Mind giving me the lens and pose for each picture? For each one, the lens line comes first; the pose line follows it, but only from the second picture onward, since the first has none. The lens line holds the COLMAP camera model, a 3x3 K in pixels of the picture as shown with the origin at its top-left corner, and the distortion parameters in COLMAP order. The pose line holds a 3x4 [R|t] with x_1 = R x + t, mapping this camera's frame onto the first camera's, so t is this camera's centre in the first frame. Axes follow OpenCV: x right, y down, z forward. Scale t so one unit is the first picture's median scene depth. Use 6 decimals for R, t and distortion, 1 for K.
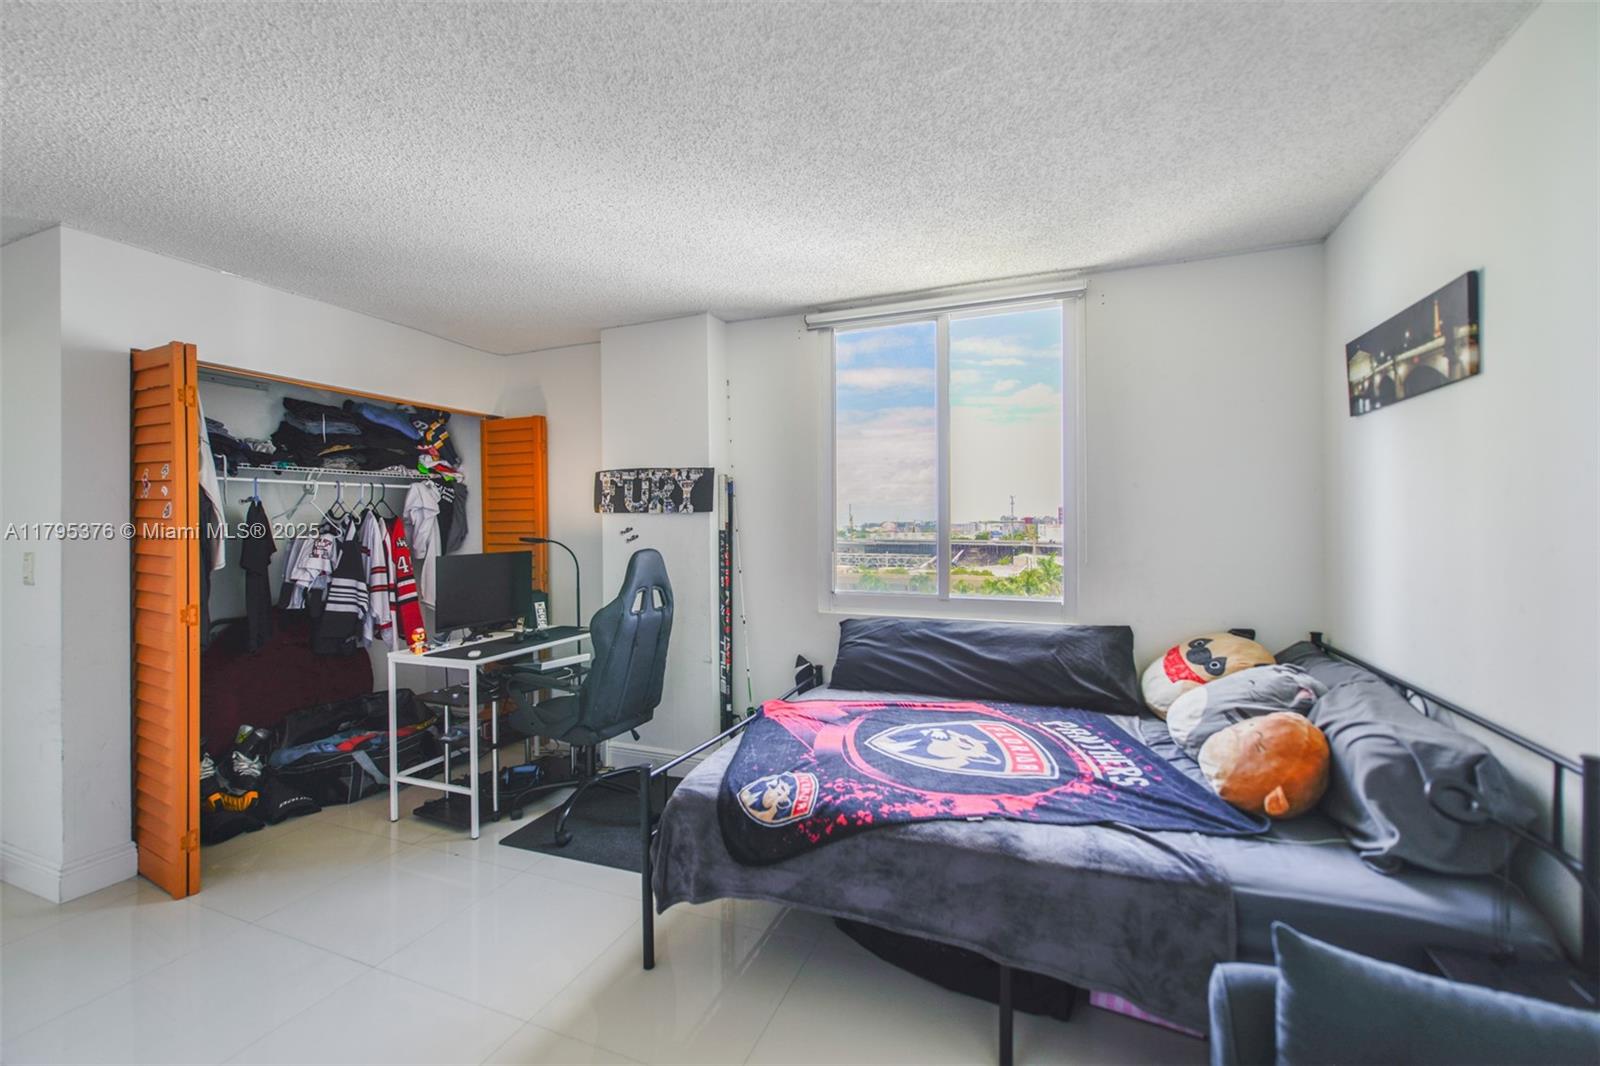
lens RADIAL K [[675.8, 0, 789.2], [0, 675.8, 531.8], [0, 0, 1]] dist [0.000749, 0.000086]
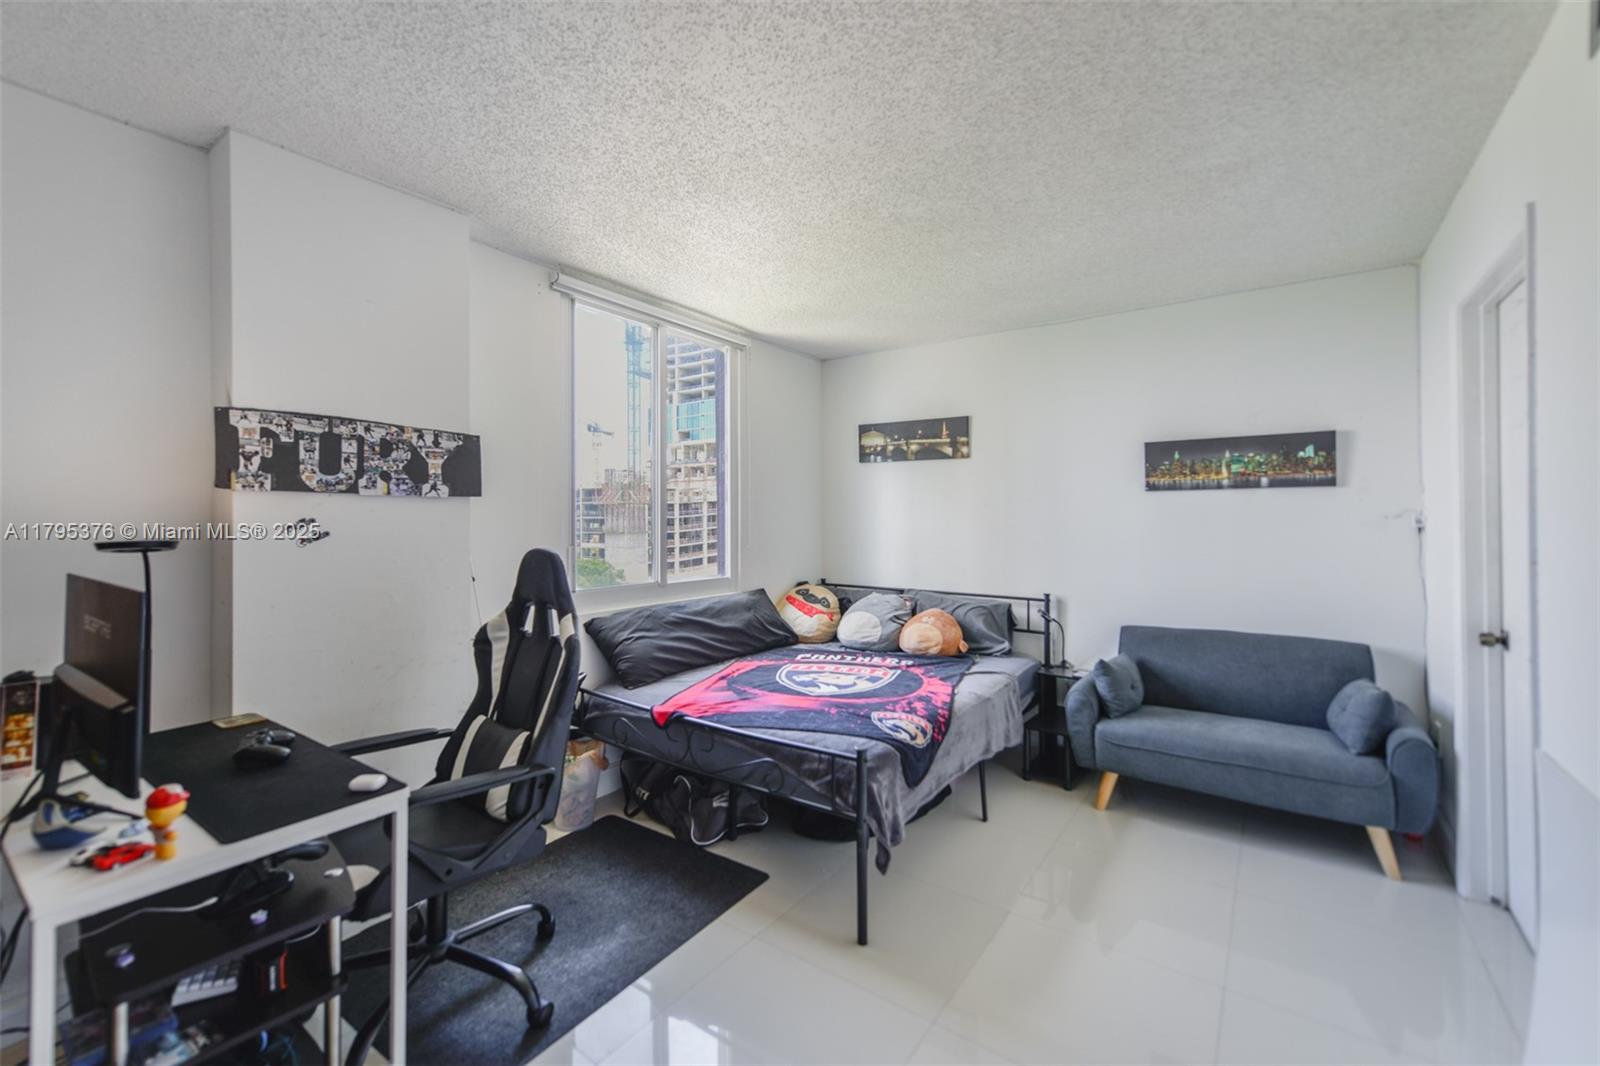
lens RADIAL K [[675.8, 0, 793.4], [0, 675.8, 518.2], [0, 0, 1]] dist [0.000749, 0.000086]
pose [[0.220084, 0.006435, 0.975460, -0.717506], [0.009331, 0.999919, -0.008701, 0.002276], [-0.975436, 0.011017, 0.220006, 0.502043]]
